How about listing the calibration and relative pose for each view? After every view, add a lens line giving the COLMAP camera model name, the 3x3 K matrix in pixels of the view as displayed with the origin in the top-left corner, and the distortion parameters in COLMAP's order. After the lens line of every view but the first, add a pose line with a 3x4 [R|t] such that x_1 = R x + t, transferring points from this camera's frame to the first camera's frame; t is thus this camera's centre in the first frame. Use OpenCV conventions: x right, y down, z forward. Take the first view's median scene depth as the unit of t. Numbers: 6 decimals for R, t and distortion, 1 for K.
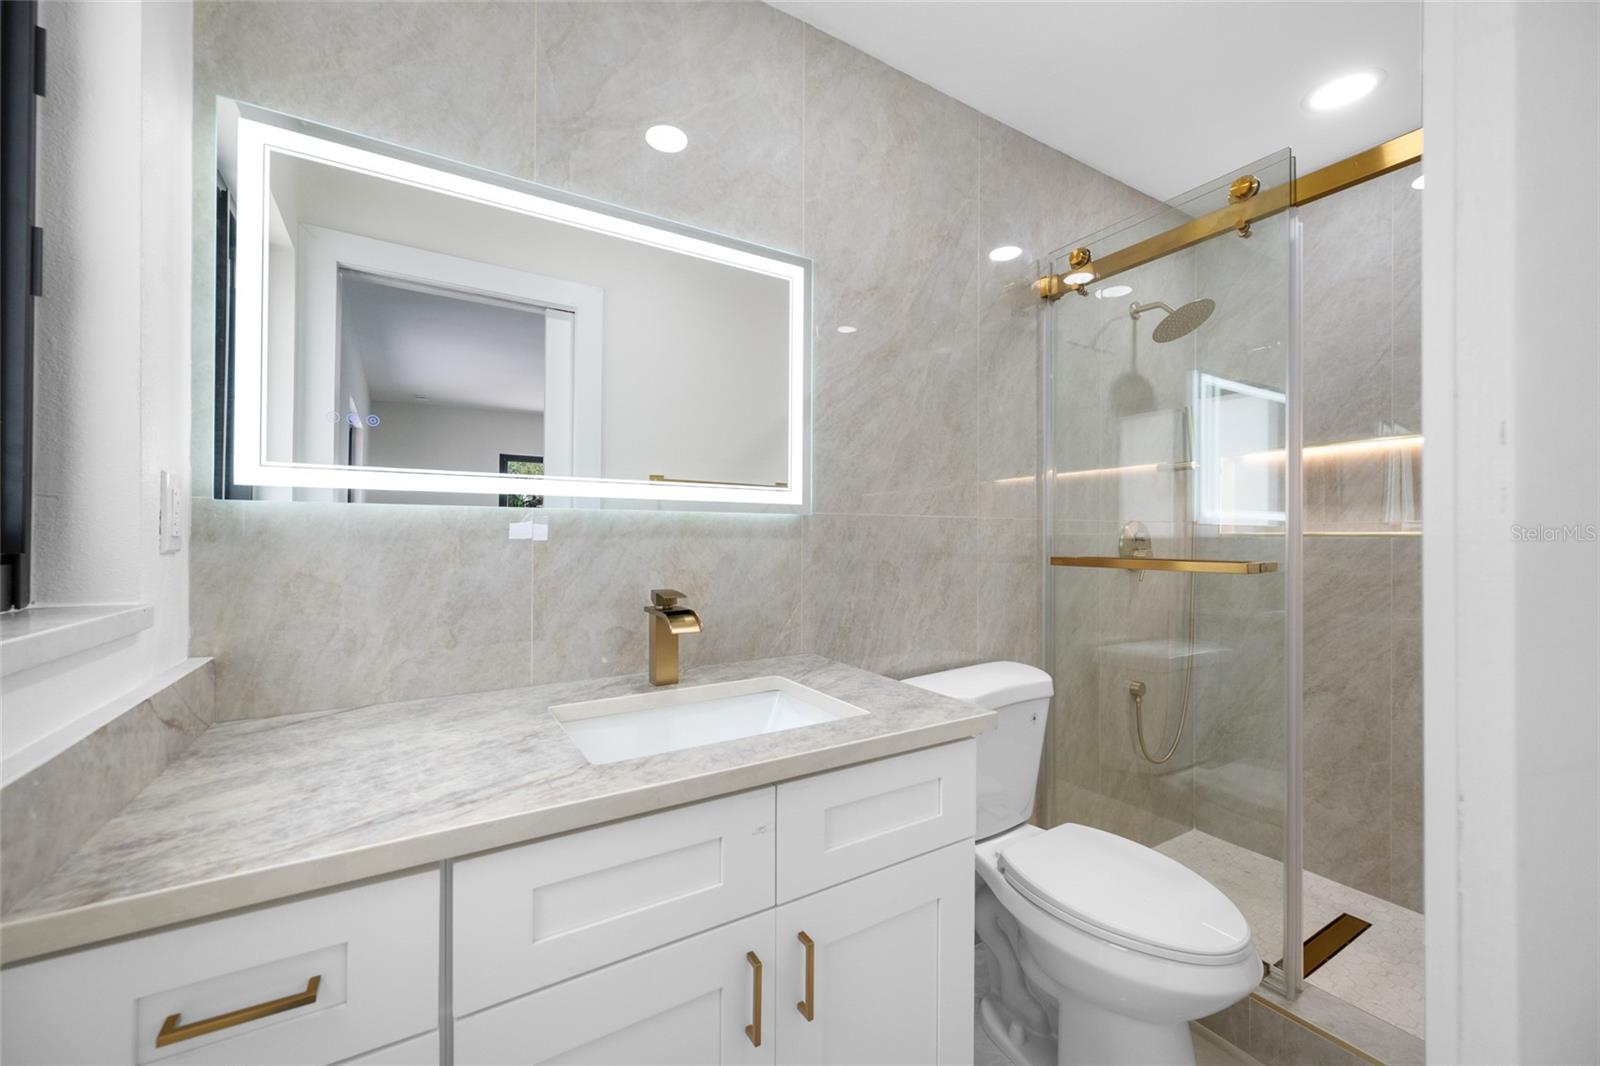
lens RADIAL K [[632.1, 0, 797.5], [0, 632.1, 528.2], [0, 0, 1]] dist [-0.000094, -0.000169]
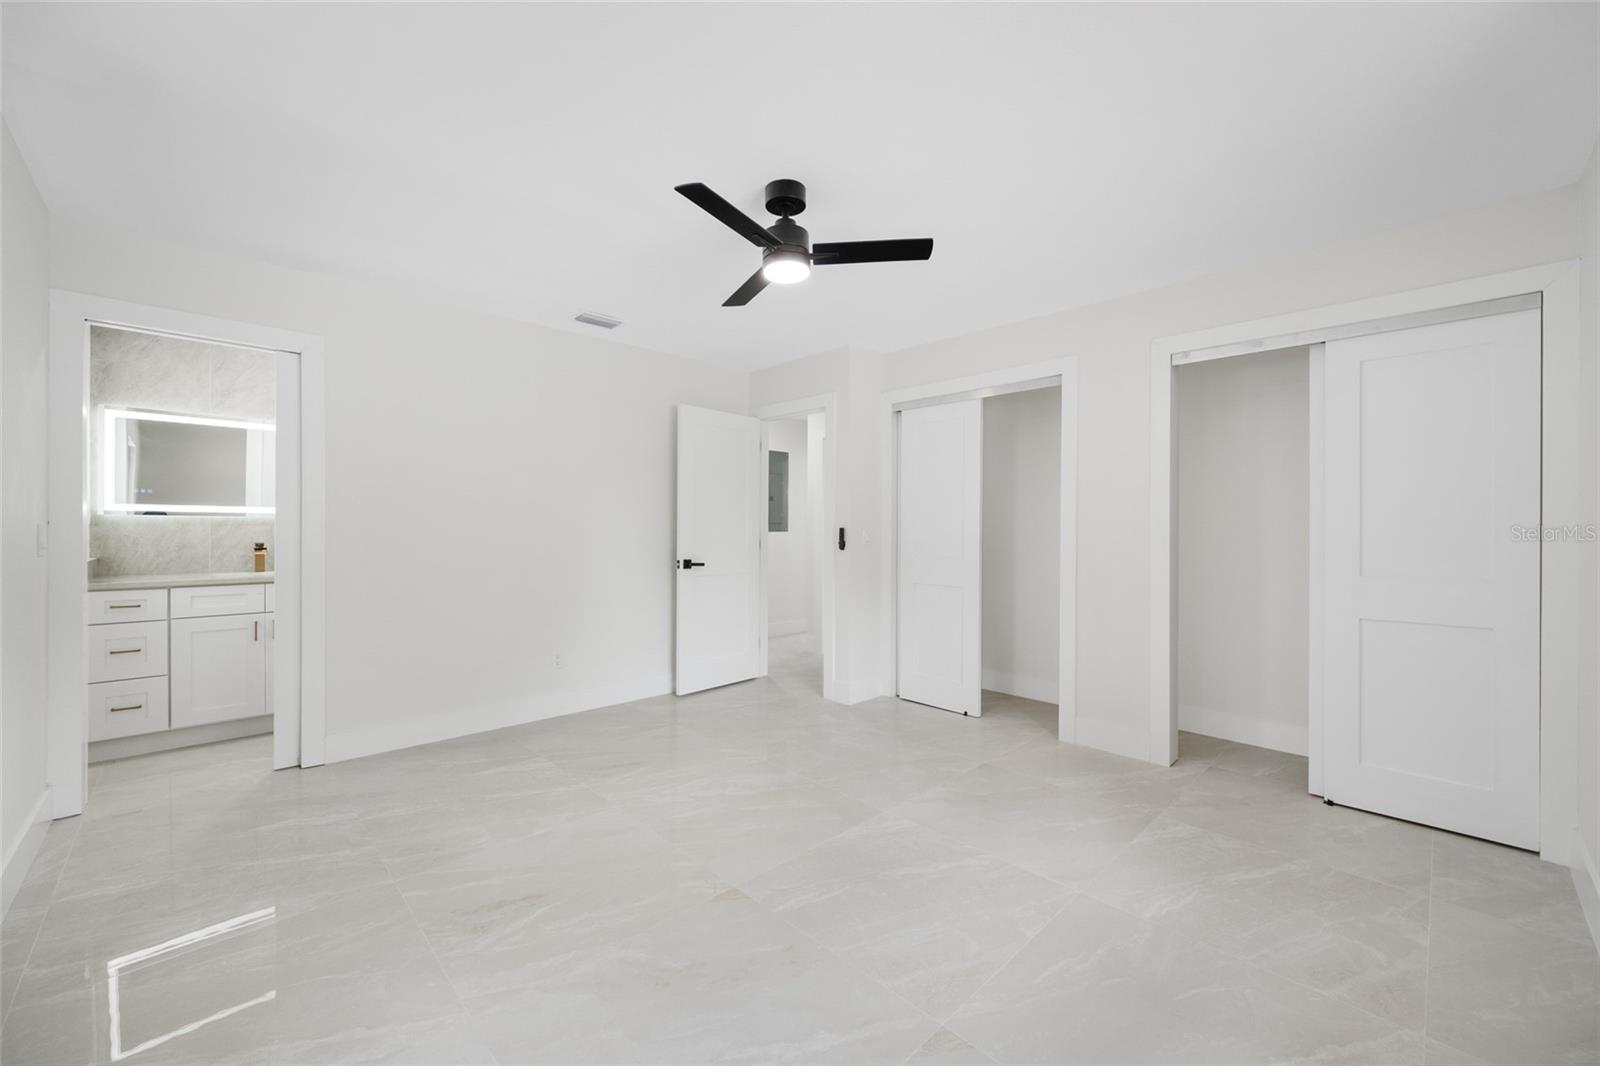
lens RADIAL K [[632.1, 0, 806.8], [0, 632.1, 533.2], [0, 0, 1]] dist [-0.000094, -0.000169]
pose [[0.976095, -0.006809, 0.217240, 1.265917], [0.006567, 0.999977, 0.001834, 0.047653], [-0.217247, -0.000364, 0.976117, -1.916360]]
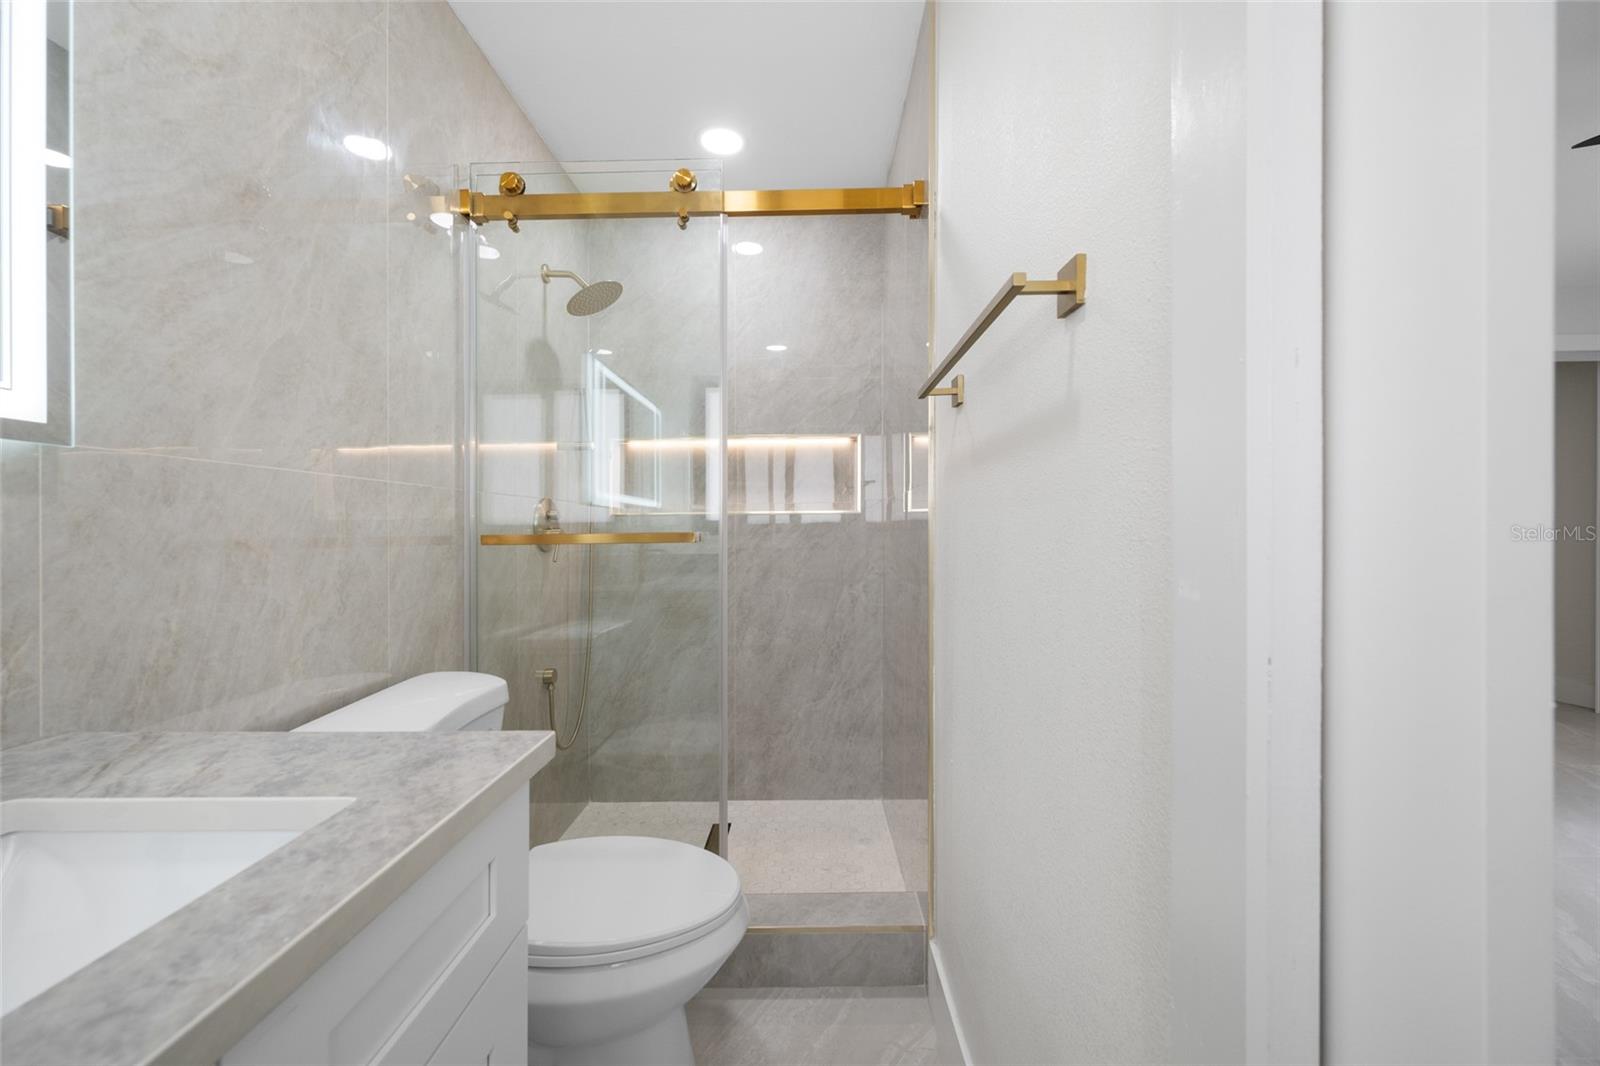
lens RADIAL K [[632.1, 0, 799.6], [0, 632.1, 529.8], [0, 0, 1]] dist [-0.000094, -0.000169]
pose [[0.521781, -0.008741, 0.853035, -0.091060], [0.002422, 0.999959, 0.008765, 0.035249], [-0.853076, -0.002507, 0.521781, 0.241373]]
